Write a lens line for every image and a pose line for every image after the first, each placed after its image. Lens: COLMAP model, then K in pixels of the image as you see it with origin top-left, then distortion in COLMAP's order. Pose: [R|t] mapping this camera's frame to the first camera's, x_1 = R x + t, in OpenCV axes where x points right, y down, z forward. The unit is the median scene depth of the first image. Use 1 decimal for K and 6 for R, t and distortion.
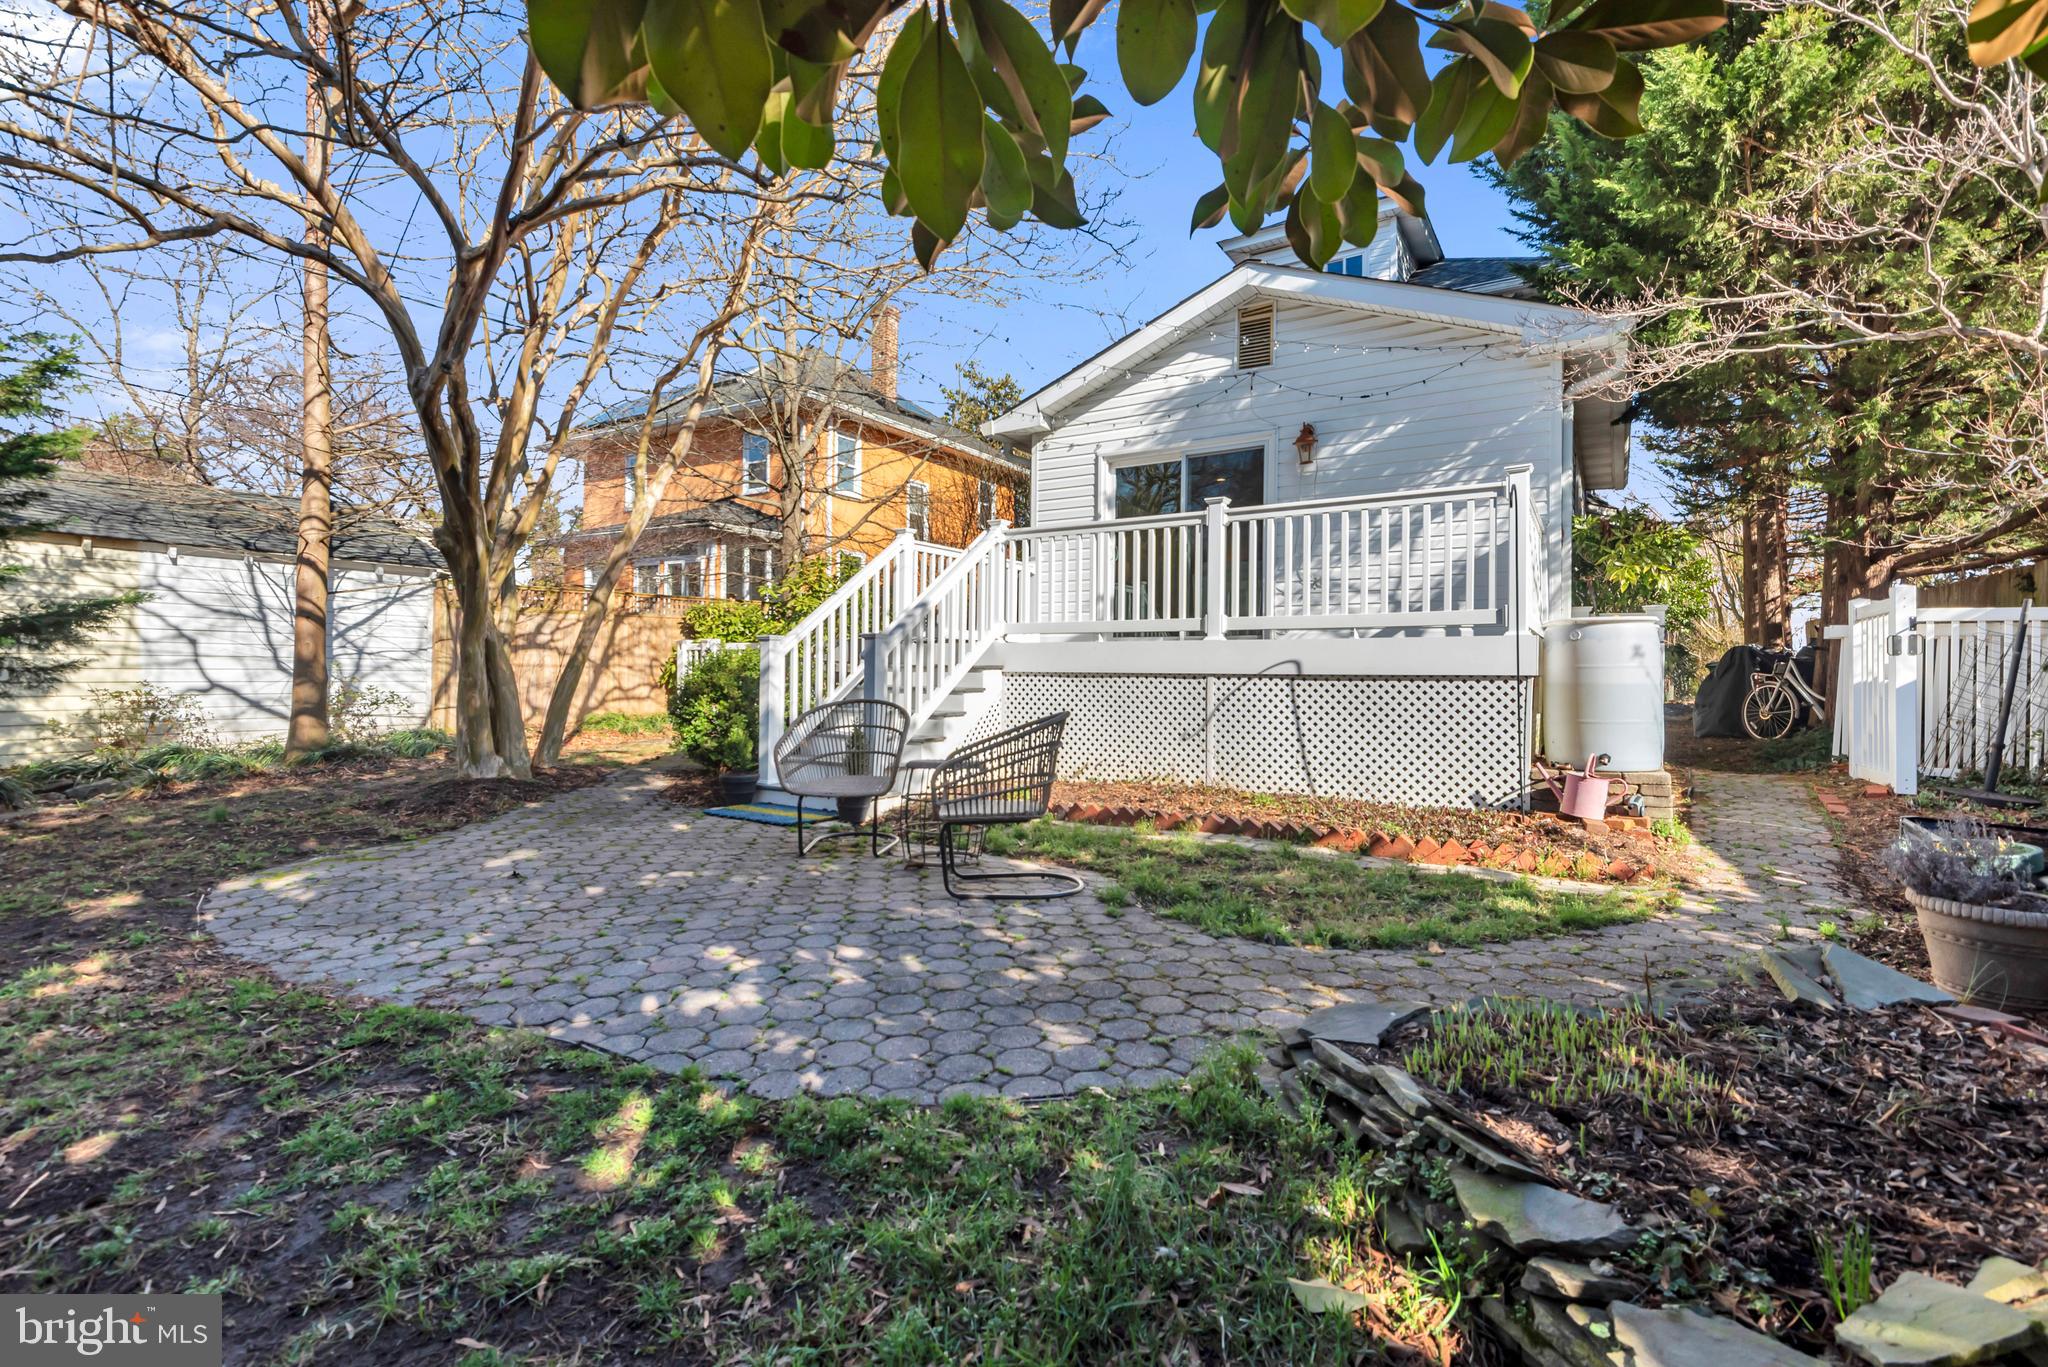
lens RADIAL K [[949.7, 0, 1024.2], [0, 949.7, 661.8], [0, 0, 1]] dist [0.022751, -0.000207]
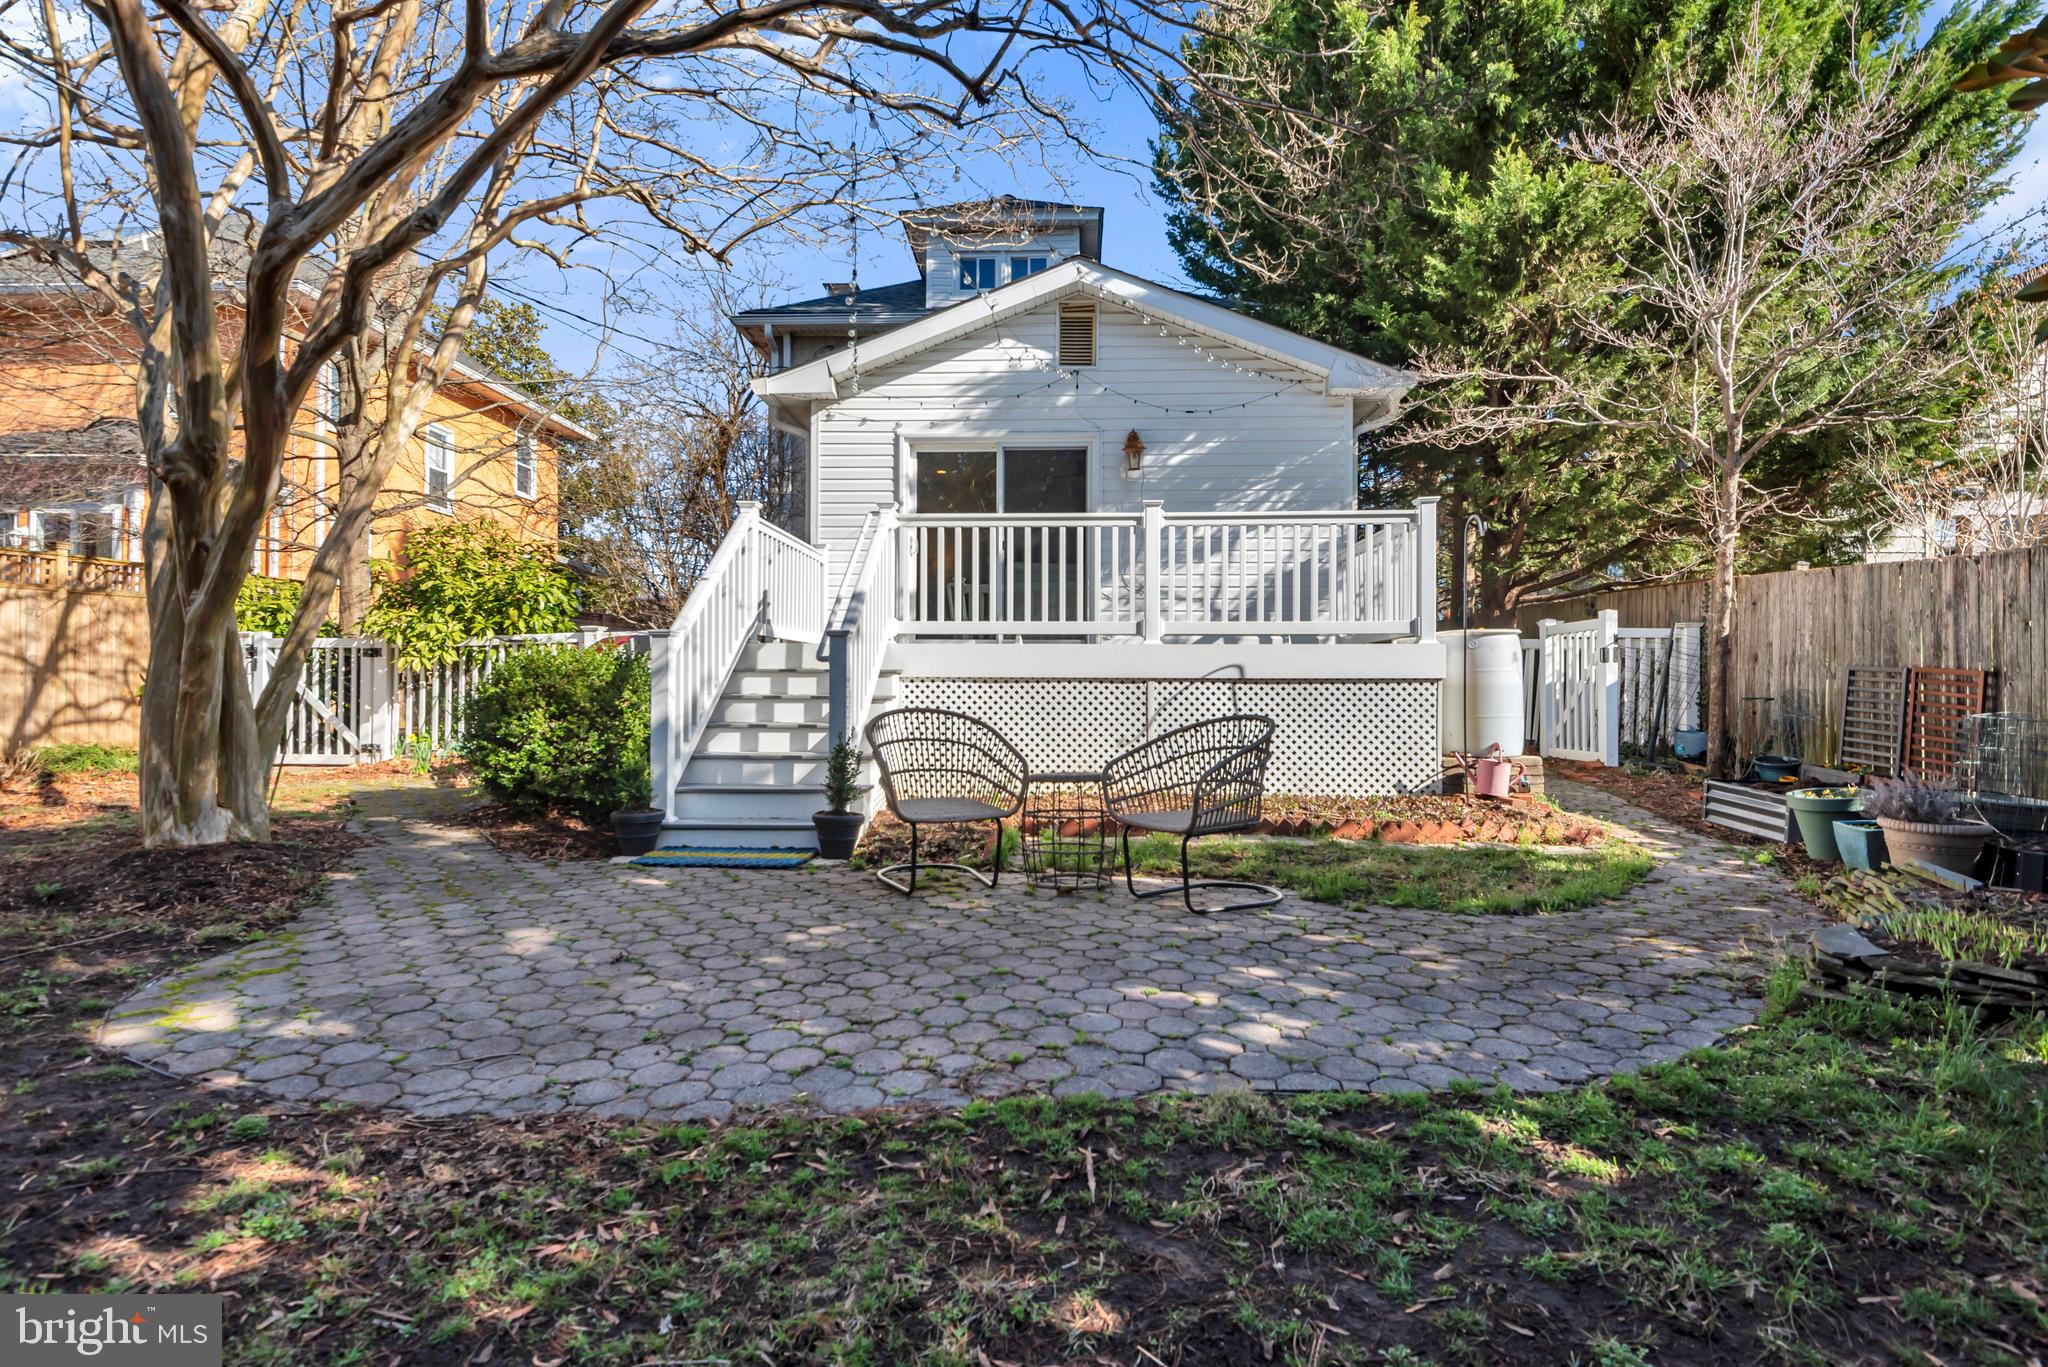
lens RADIAL K [[1061.8, 0, 1024.0], [0, 1061.8, 683.5], [0, 0, 1]] dist [0.022556, -0.000532]
pose [[0.865073, -0.004456, 0.501626, -0.403060], [-0.002364, 0.999913, 0.012958, 0.003508], [-0.501640, -0.012395, 0.864988, 0.093428]]
